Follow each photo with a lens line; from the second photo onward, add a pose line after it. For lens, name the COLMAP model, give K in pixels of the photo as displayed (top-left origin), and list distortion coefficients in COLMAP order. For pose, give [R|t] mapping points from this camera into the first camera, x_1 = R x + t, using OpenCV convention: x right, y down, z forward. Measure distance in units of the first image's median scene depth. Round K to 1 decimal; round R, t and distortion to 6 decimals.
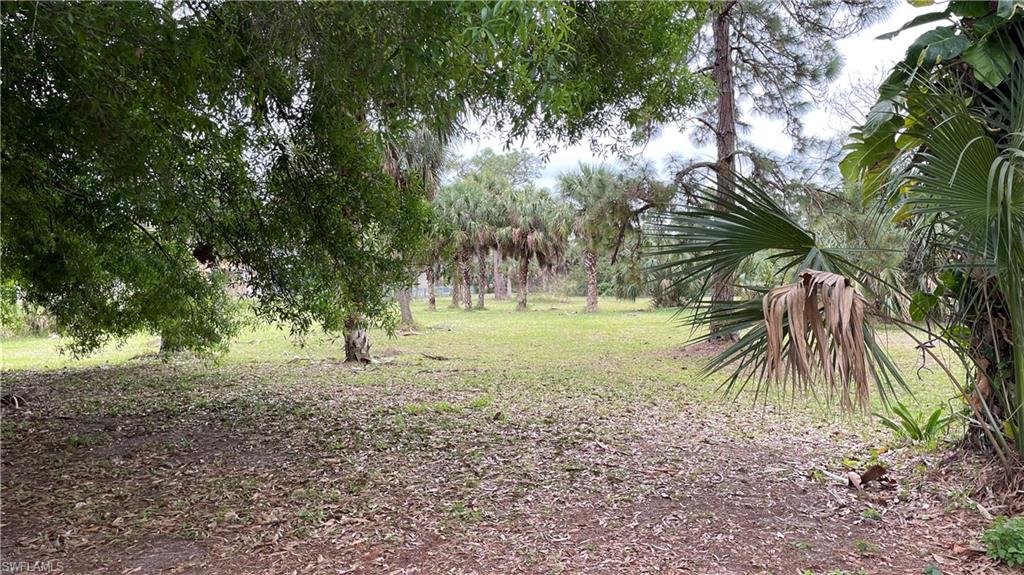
lens RADIAL K [[734.4, 0, 513.6], [0, 734.4, 288.1], [0, 0, 1]] dist [0.072728, 0.000313]
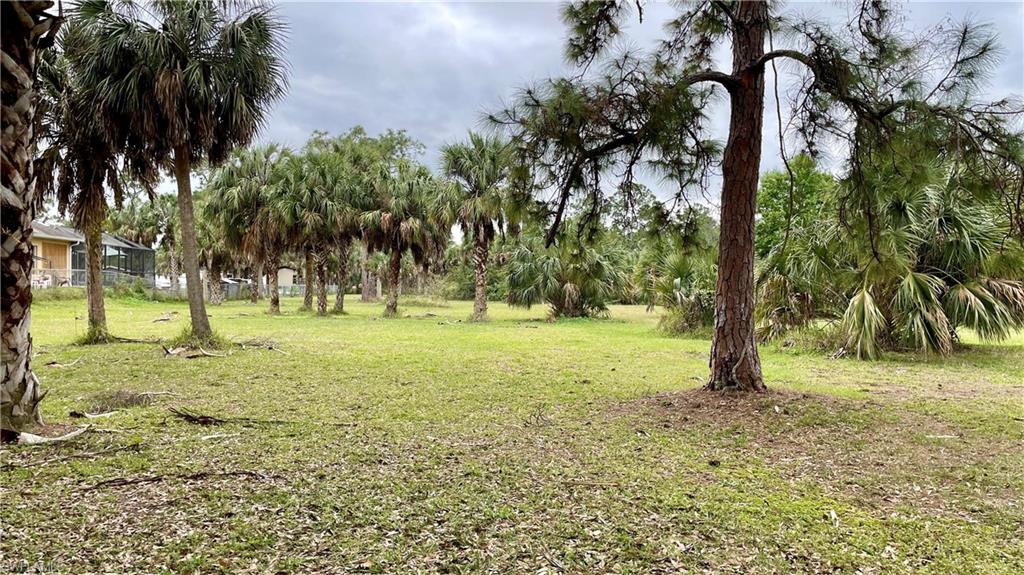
lens RADIAL K [[734.4, 0, 520.2], [0, 734.4, 288.1], [0, 0, 1]] dist [0.072728, 0.000313]
pose [[0.983679, 0.030701, 0.177293, 0.006981], [-0.029900, 0.999527, -0.007188, 0.001379], [-0.177430, 0.001769, 0.984132, 0.189837]]
